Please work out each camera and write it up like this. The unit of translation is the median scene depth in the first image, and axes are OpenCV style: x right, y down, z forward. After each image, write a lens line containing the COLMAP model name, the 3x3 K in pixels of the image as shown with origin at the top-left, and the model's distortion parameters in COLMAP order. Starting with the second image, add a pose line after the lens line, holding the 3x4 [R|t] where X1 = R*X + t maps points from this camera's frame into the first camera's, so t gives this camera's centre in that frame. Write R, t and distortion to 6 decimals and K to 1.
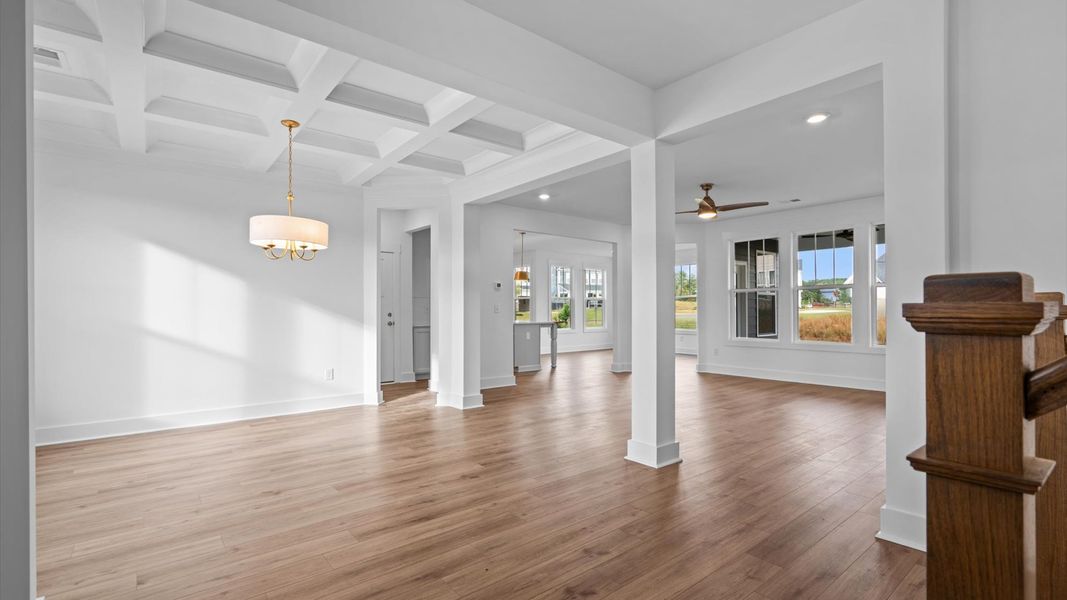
lens RADIAL K [[481.0, 0, 533.5], [0, 481.0, 300.0], [0, 0, 1]] dist [-0.016889, 0.000003]
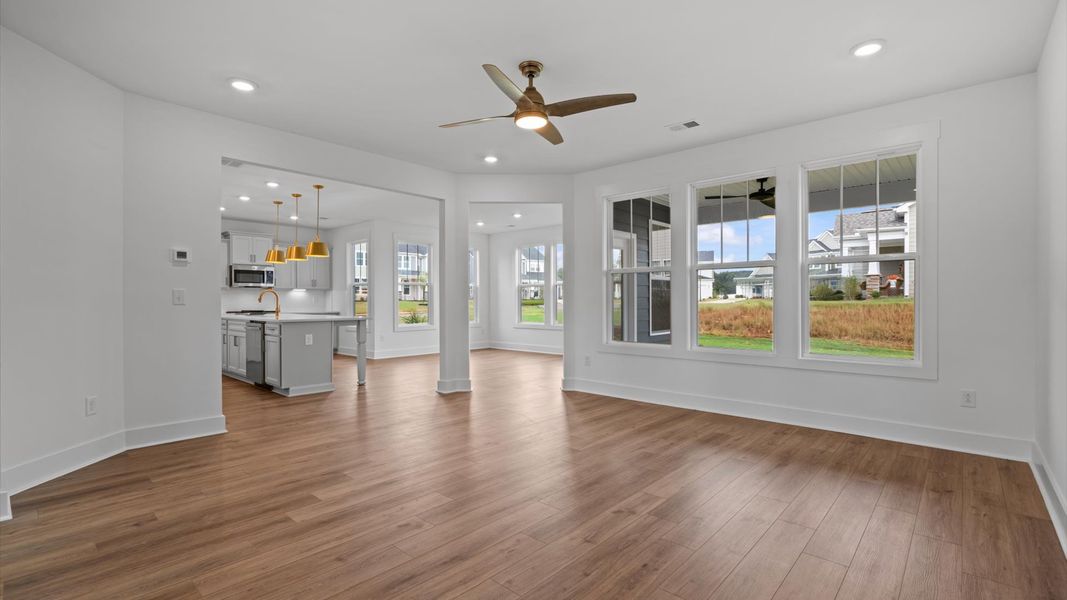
lens RADIAL K [[481.0, 0, 533.5], [0, 481.0, 300.0], [0, 0, 1]] dist [-0.016889, 0.000003]
pose [[0.988588, 0.000630, 0.150644, 0.201800], [-0.003801, 0.999777, 0.020768, 0.006366], [-0.150597, -0.021104, 0.988370, 0.331997]]
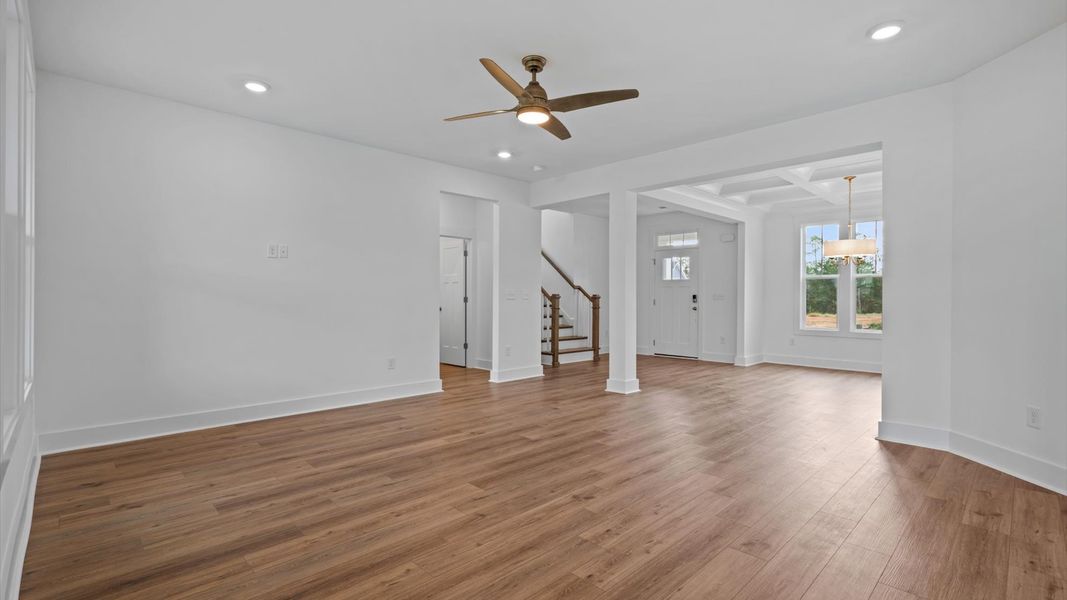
lens RADIAL K [[481.0, 0, 533.5], [0, 481.0, 300.0], [0, 0, 1]] dist [-0.016889, 0.000003]
pose [[-0.995315, -0.002355, -0.096655, 0.293666], [-0.000601, 0.999835, -0.018168, 0.024787], [0.096682, -0.018025, -0.995152, 1.079146]]
